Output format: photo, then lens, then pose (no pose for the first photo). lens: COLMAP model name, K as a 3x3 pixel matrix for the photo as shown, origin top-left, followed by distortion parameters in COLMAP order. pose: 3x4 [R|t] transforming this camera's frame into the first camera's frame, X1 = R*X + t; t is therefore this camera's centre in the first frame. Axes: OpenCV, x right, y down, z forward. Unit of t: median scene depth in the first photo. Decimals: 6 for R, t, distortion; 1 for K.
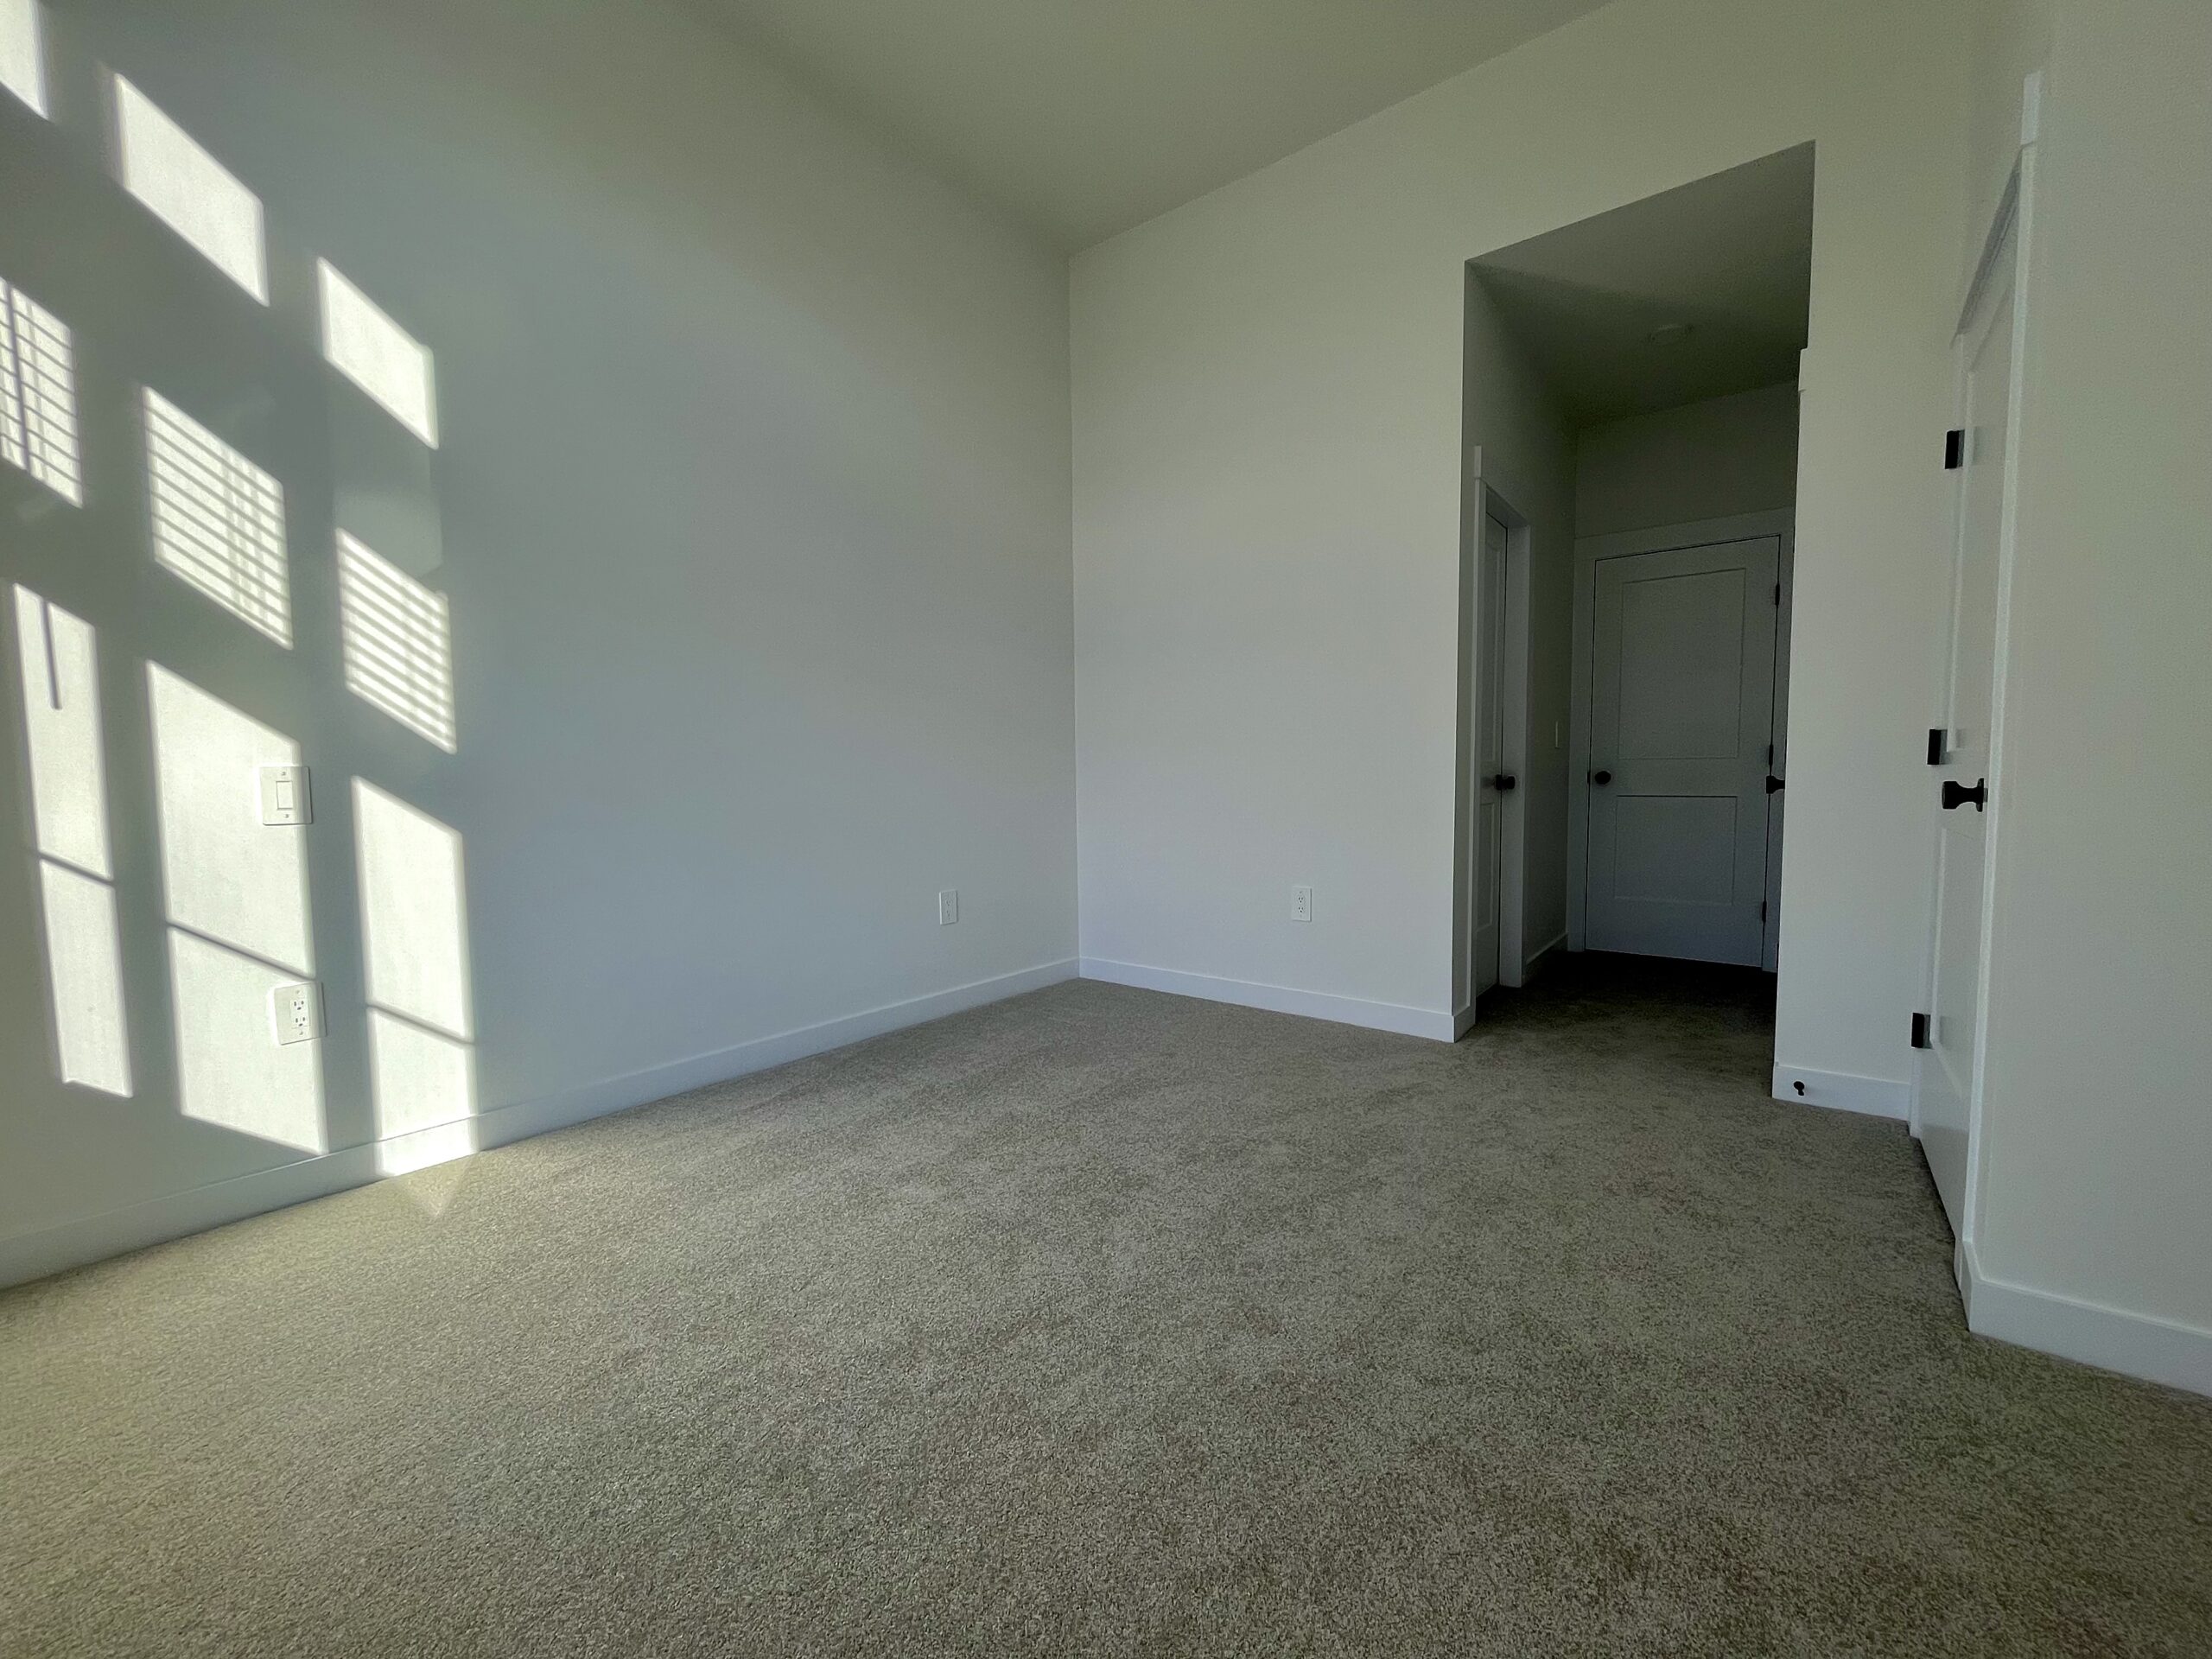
lens RADIAL K [[897.4, 0, 1095.3], [0, 897.4, 825.1], [0, 0, 1]] dist [0.001972, 0.000596]
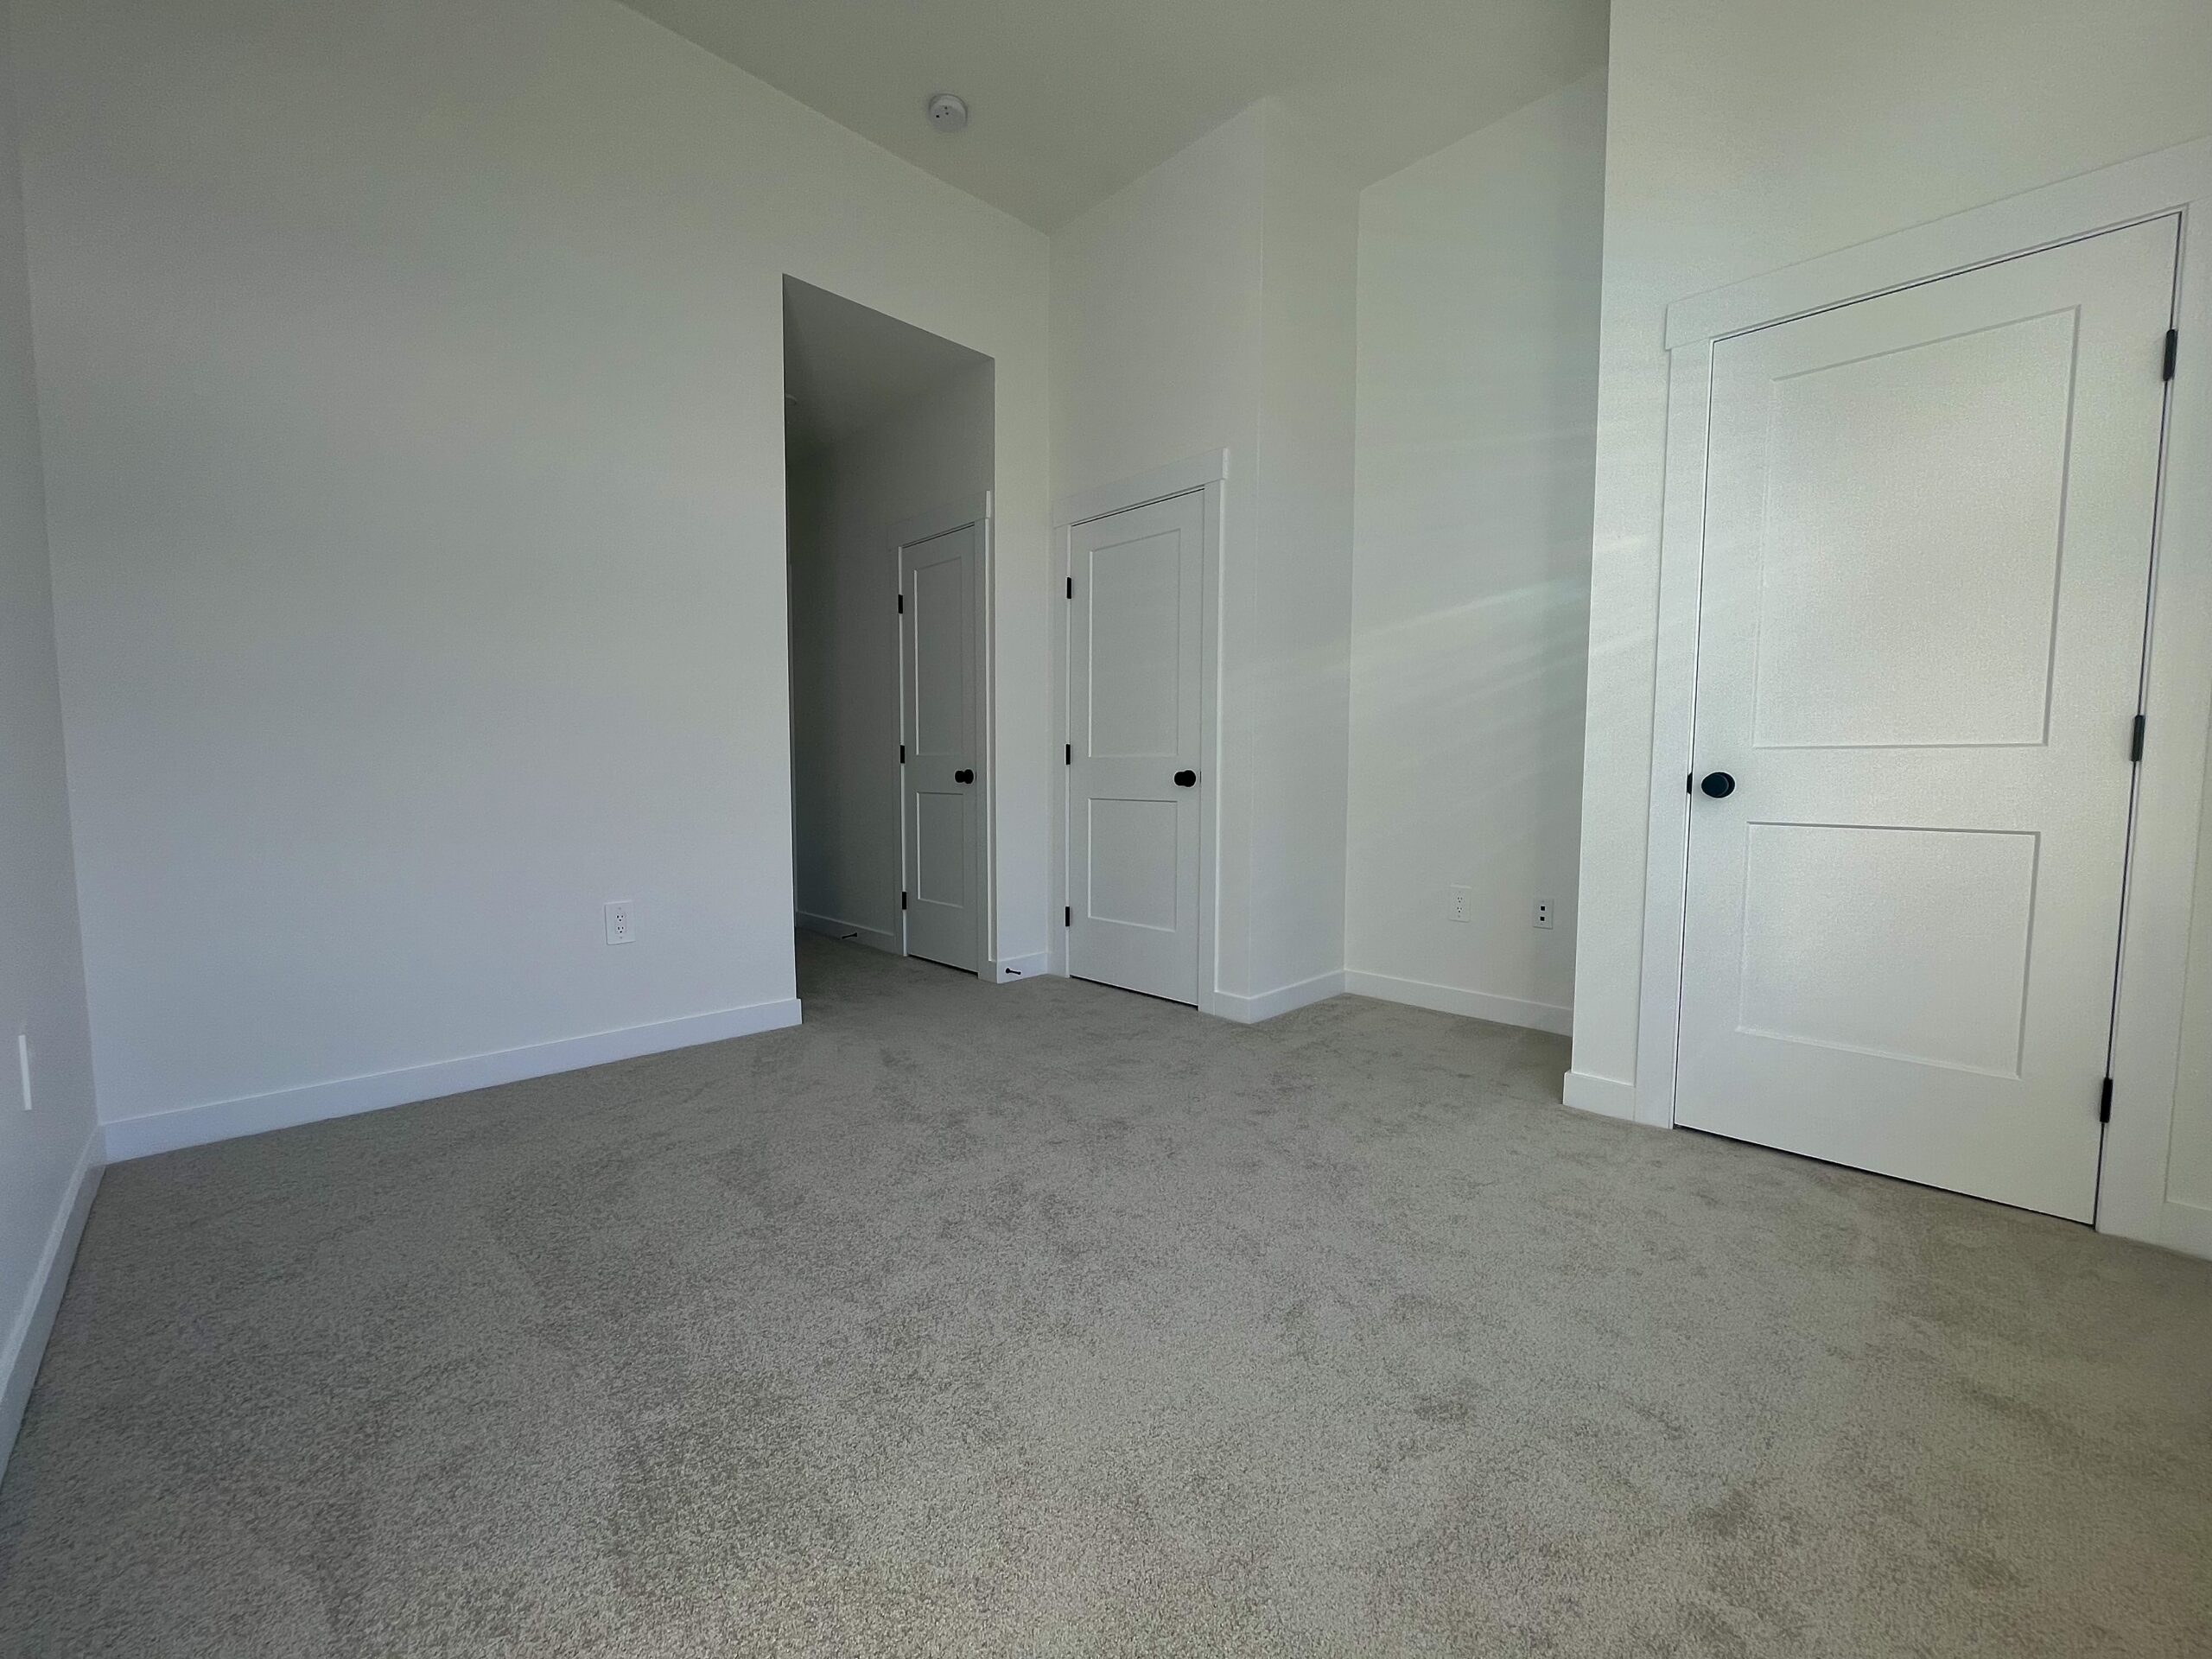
lens RADIAL K [[897.4, 0, 1094.7], [0, 897.4, 837.2], [0, 0, 1]] dist [0.001972, 0.000596]
pose [[0.138092, -0.066613, 0.988177, -0.688321], [0.051642, 0.996863, 0.059982, -0.024400], [-0.989072, 0.042748, 0.141099, 0.594417]]
